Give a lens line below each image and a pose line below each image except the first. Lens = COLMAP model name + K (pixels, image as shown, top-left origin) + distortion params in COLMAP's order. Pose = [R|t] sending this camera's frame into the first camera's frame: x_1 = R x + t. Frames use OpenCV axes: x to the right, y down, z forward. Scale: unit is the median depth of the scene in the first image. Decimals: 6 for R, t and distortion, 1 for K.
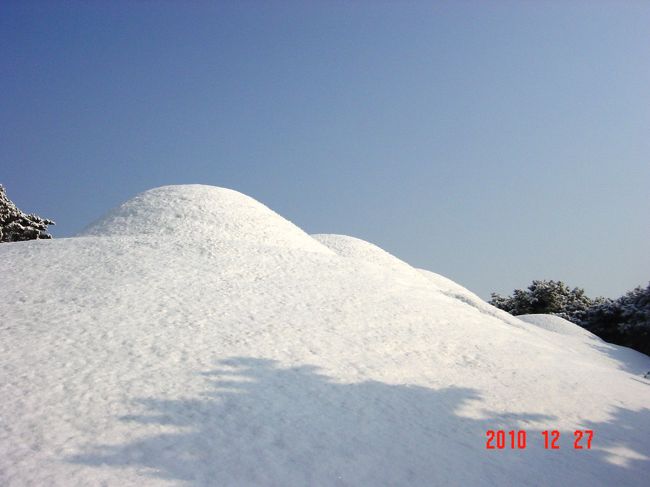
lens RADIAL K [[743.7, 0, 326.8], [0, 743.7, 243.3], [0, 0, 1]] dist [-0.125042, 0.000000]
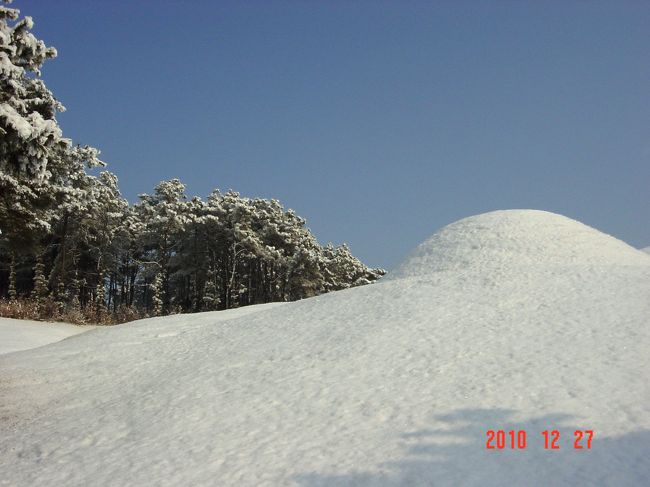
lens RADIAL K [[743.7, 0, 323.8], [0, 743.7, 243.5], [0, 0, 1]] dist [-0.125042, 0.000000]
pose [[0.874006, -0.151469, -0.461703, 0.076827], [0.127557, 0.988370, -0.082784, 0.013321], [0.468873, 0.013461, 0.883163, 0.127794]]
